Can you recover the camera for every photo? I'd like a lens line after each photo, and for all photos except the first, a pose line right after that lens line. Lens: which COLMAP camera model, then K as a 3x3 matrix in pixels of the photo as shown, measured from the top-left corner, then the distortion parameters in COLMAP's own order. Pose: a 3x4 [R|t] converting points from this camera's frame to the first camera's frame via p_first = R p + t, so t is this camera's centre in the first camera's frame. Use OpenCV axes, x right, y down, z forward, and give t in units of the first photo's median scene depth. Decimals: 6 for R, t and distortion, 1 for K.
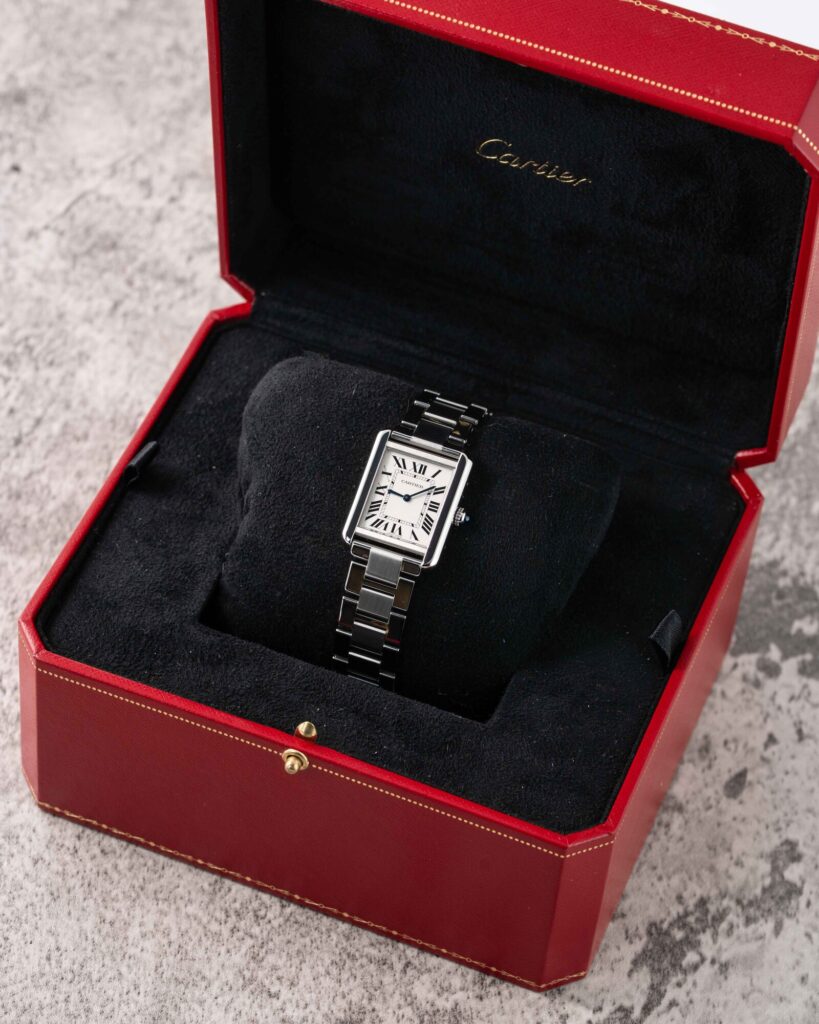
lens RADIAL K [[4523.3, 0, 409.5], [0, 4523.3, 512.0], [0, 0, 1]] dist [-0.018576, 1.233007]
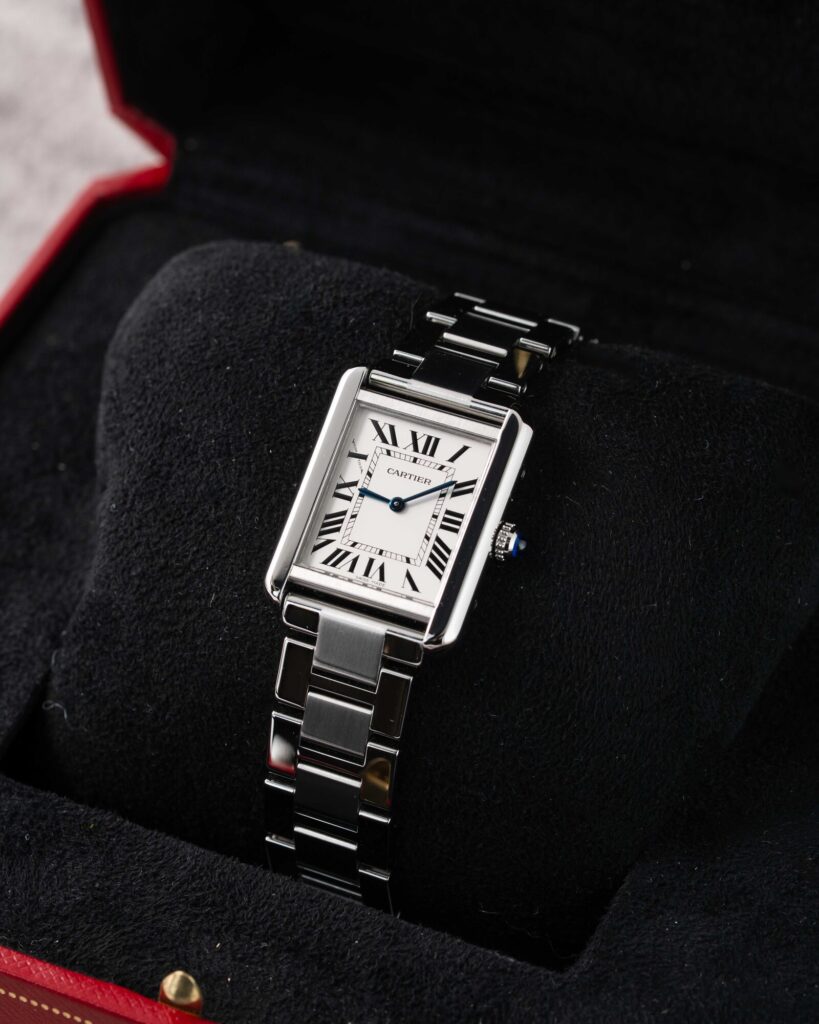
lens RADIAL K [[4523.3, 0, 409.5], [0, 4523.3, 512.0], [0, 0, 1]] dist [-0.018576, 1.233007]
pose [[0.991169, -0.018708, -0.131279, 0.063924], [0.012029, 0.998601, -0.051486, 0.022476], [0.132058, 0.049452, 0.990008, 0.520993]]
